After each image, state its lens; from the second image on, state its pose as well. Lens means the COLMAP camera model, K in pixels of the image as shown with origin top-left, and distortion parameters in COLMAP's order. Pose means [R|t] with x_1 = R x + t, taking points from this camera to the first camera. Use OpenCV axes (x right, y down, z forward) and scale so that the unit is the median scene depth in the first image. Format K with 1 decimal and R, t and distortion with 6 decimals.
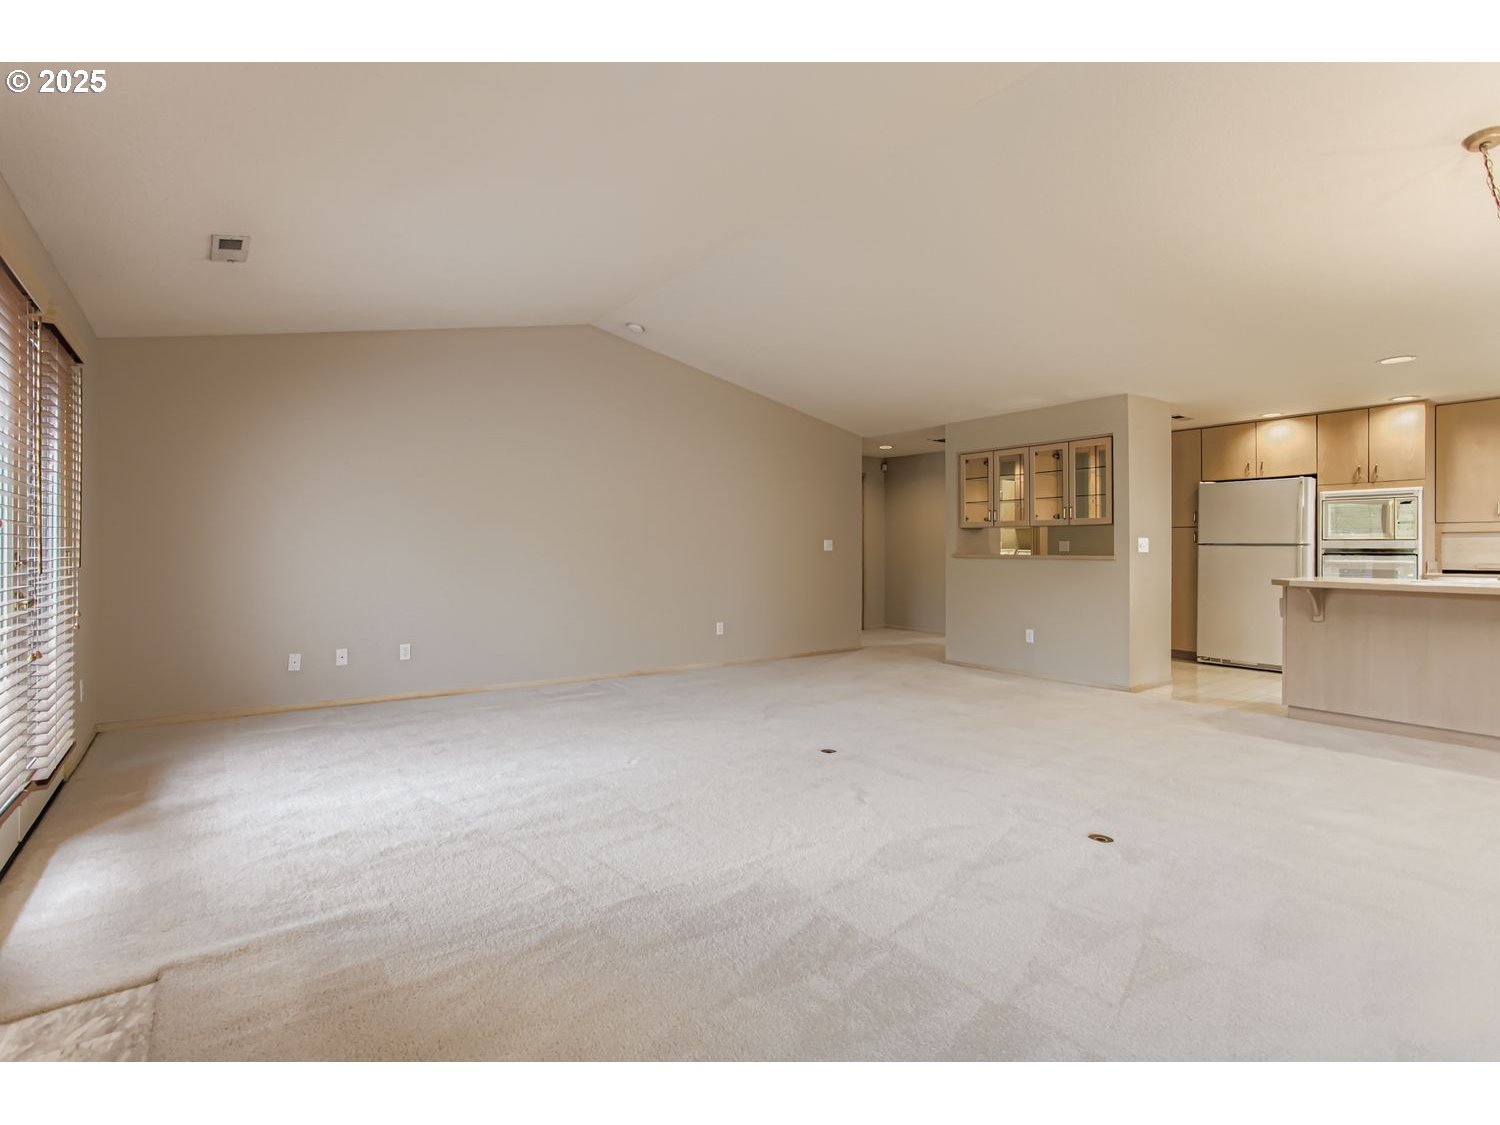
lens RADIAL K [[726.0, 0, 745.1], [0, 726.0, 550.8], [0, 0, 1]] dist [-0.000096, 0.020480]
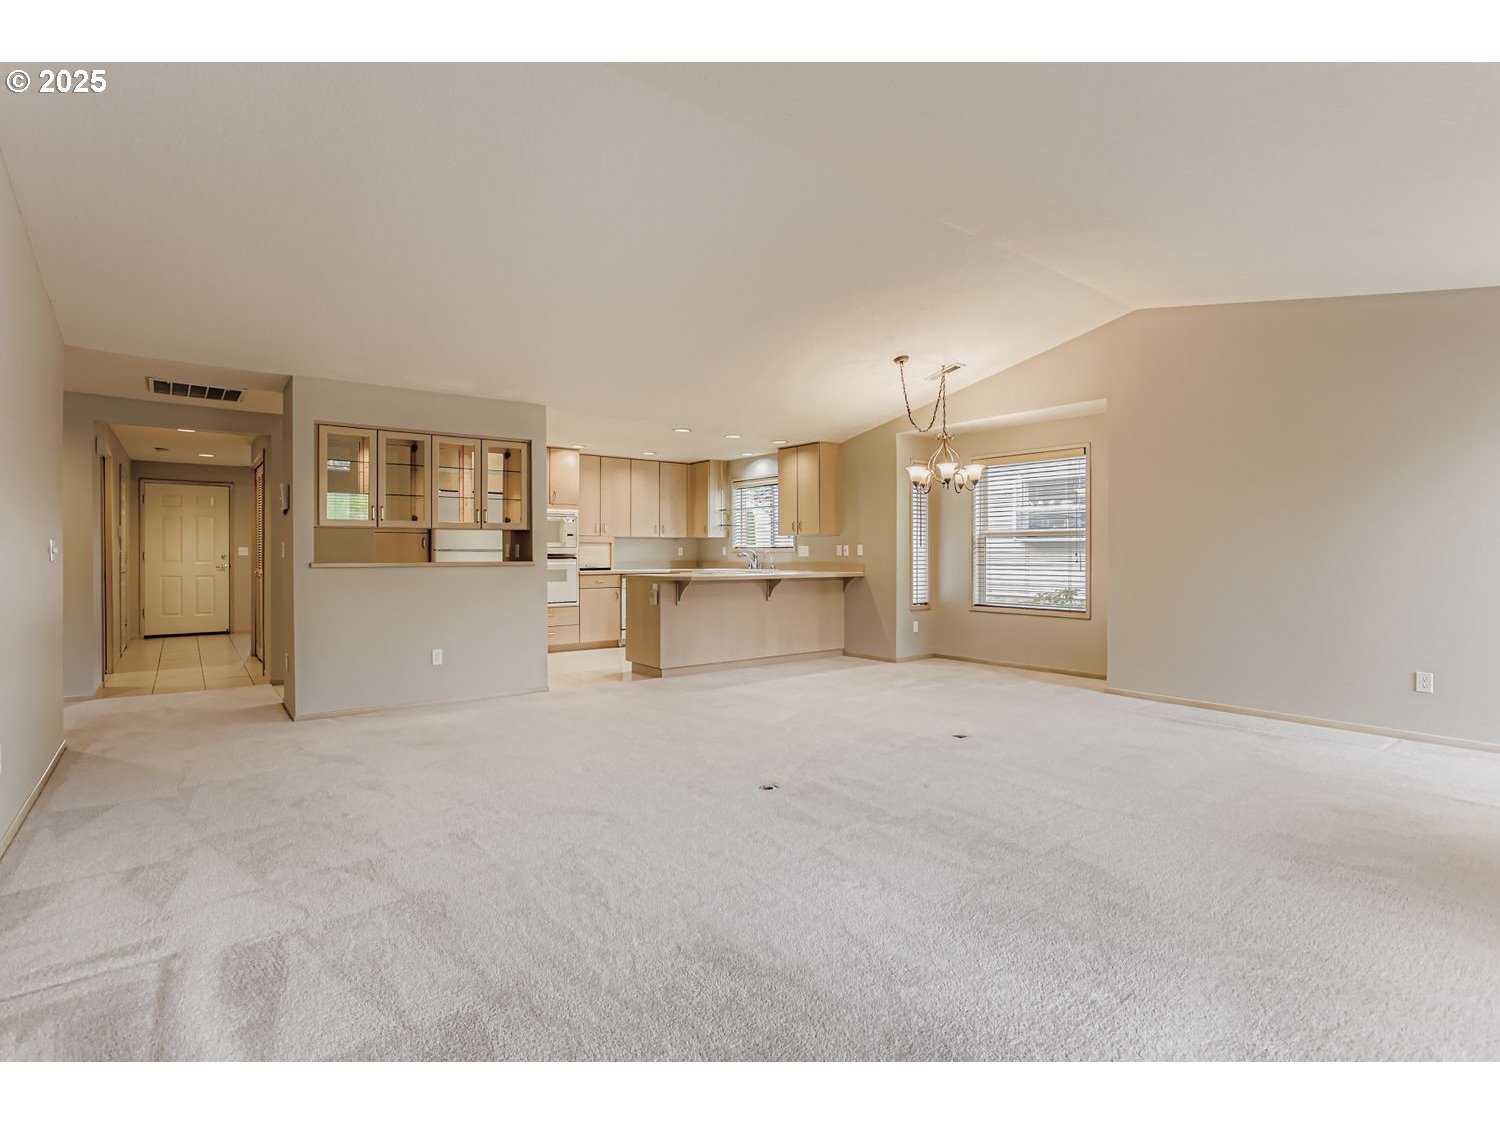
lens RADIAL K [[726.0, 0, 745.1], [0, 726.0, 550.8], [0, 0, 1]] dist [-0.000096, 0.020480]
pose [[-0.003676, 0.002800, 0.999989, -0.477567], [0.004672, 0.999985, -0.002783, -0.003552], [-0.999982, 0.004661, -0.003689, 0.658700]]
